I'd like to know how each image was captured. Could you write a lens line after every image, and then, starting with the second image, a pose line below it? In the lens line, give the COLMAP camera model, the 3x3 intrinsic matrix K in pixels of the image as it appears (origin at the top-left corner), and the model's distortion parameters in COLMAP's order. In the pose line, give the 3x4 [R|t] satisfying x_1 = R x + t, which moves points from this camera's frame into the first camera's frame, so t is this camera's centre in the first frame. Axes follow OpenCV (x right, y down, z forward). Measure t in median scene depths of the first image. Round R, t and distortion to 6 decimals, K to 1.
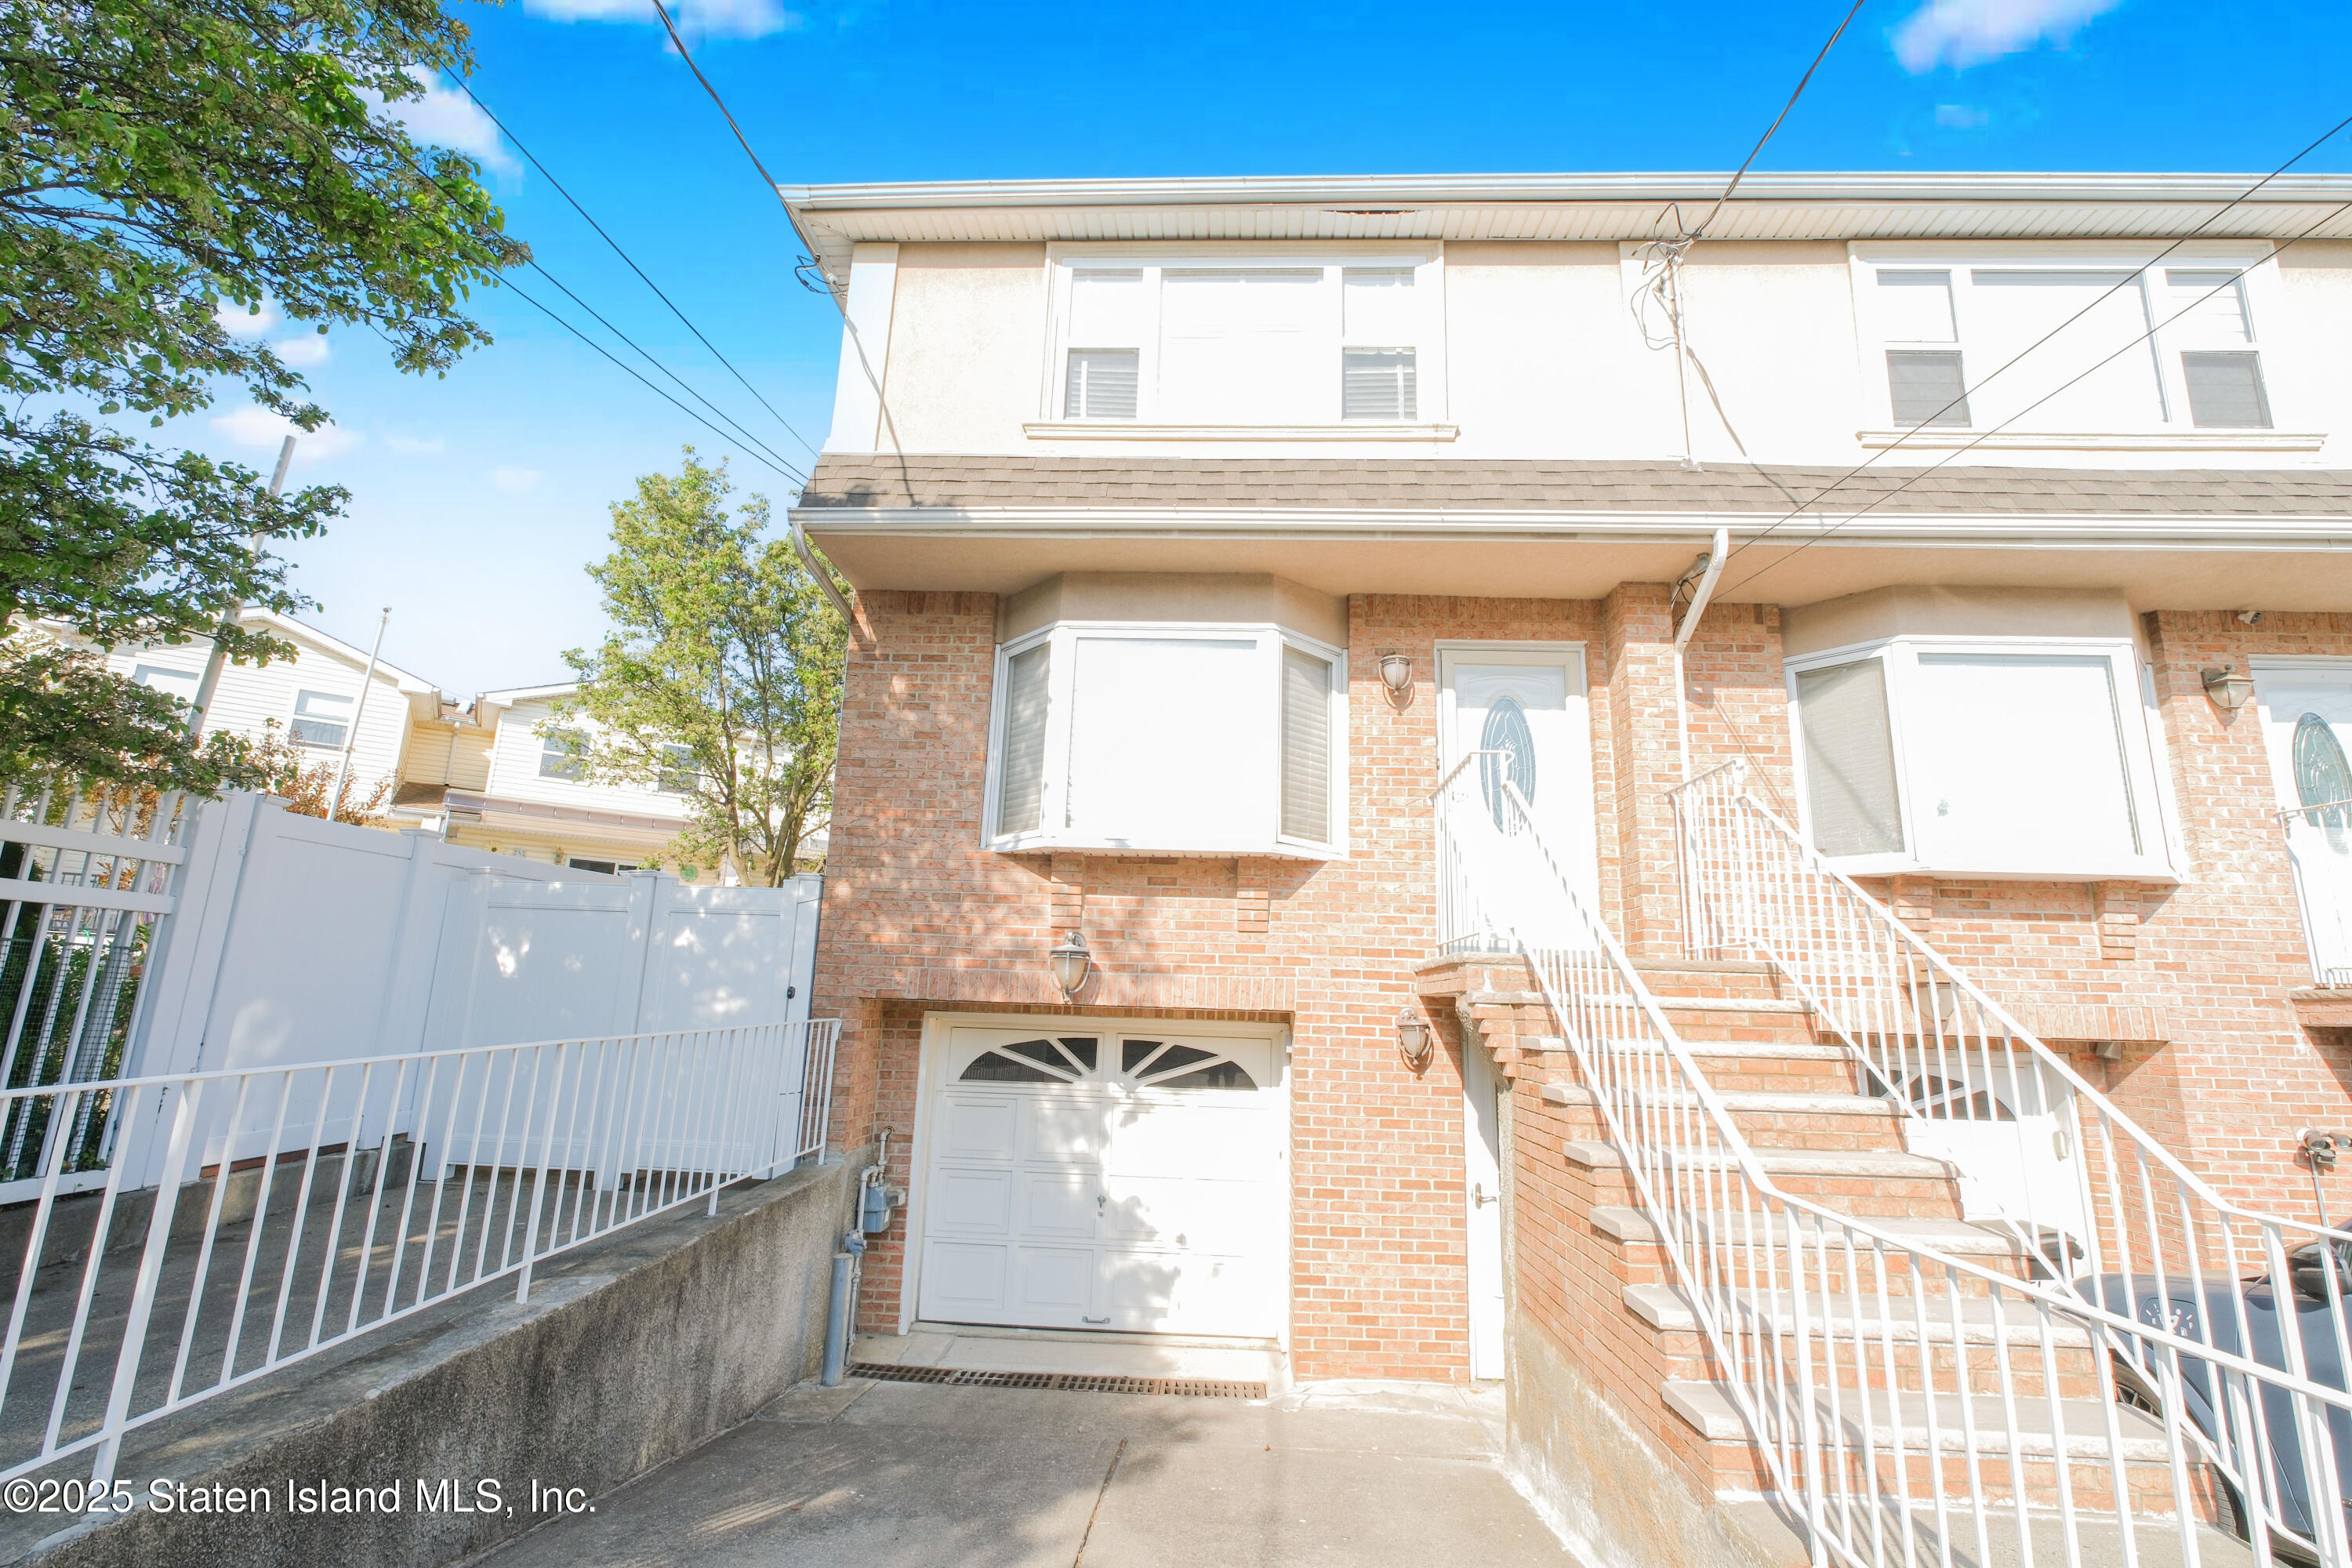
lens RADIAL K [[992.9, 0, 1173.3], [0, 992.9, 779.1], [0, 0, 1]] dist [0.000724, -0.000151]
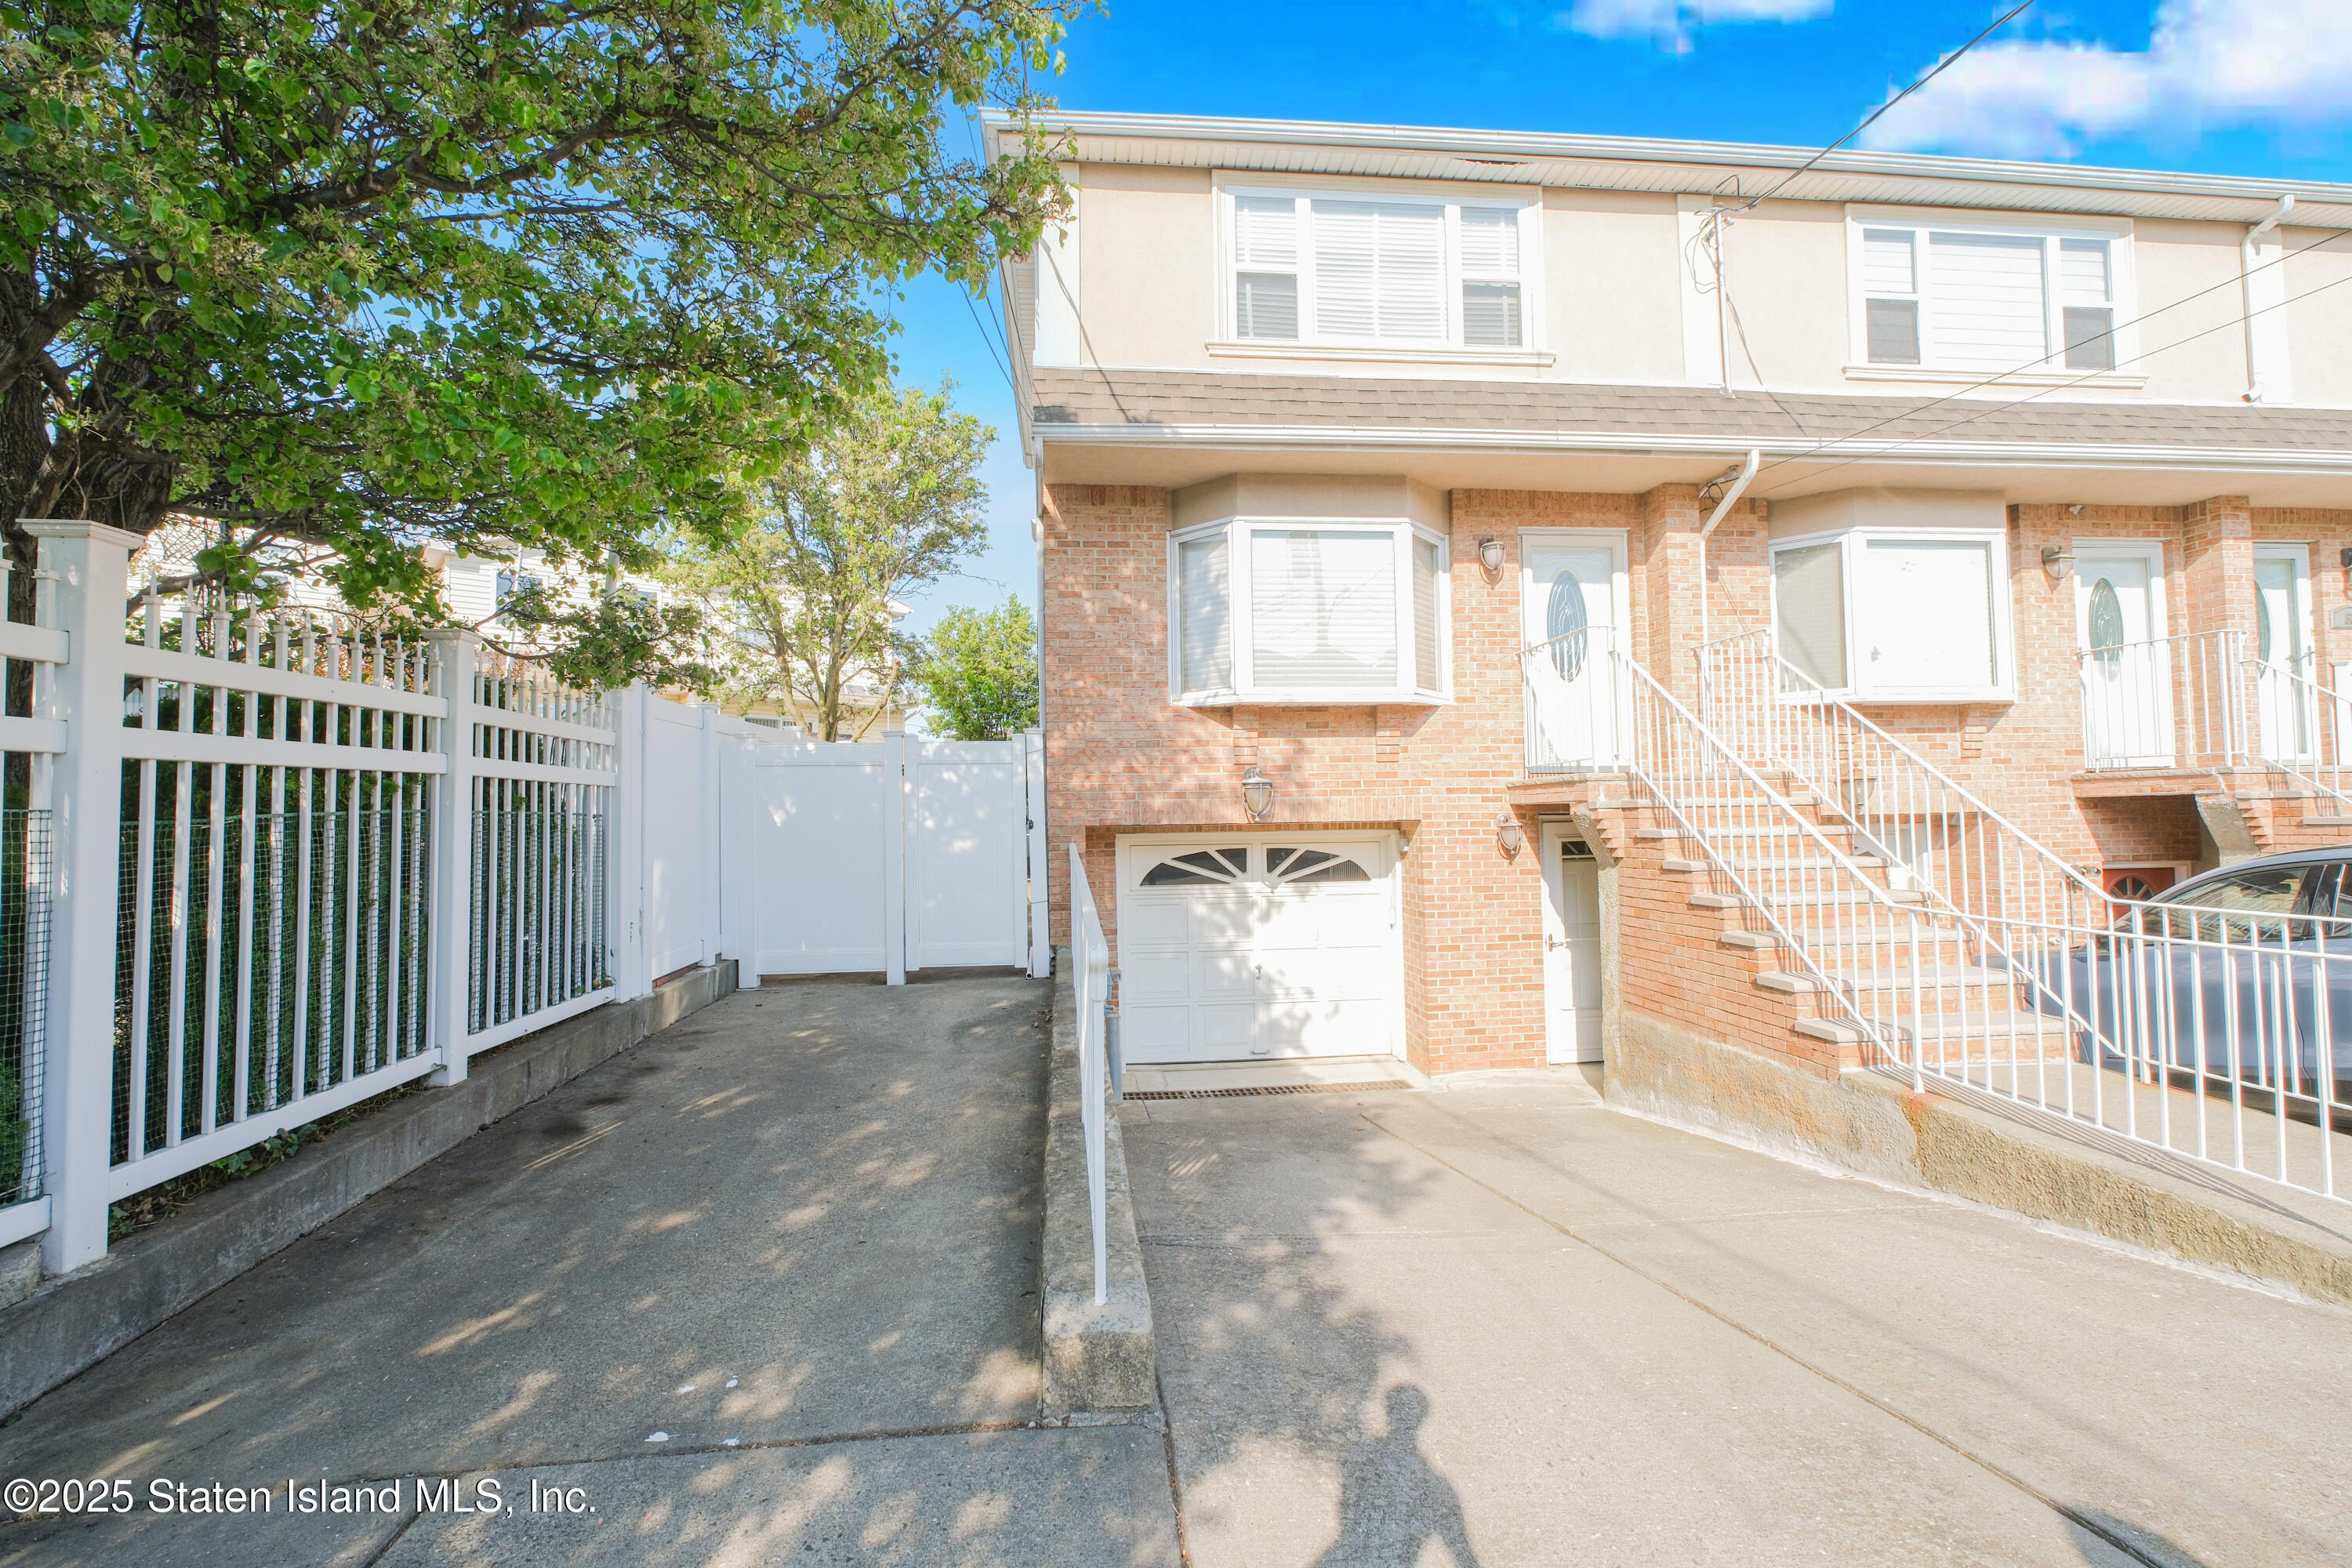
lens RADIAL K [[961.5, 0, 1166.9], [0, 961.5, 761.6], [0, 0, 1]] dist [-0.002449, -0.000252]
pose [[0.989846, -0.039064, 0.136671, -0.374192], [0.015859, 0.985843, 0.166917, -0.060611], [-0.141257, -0.163054, 0.976453, -0.186389]]
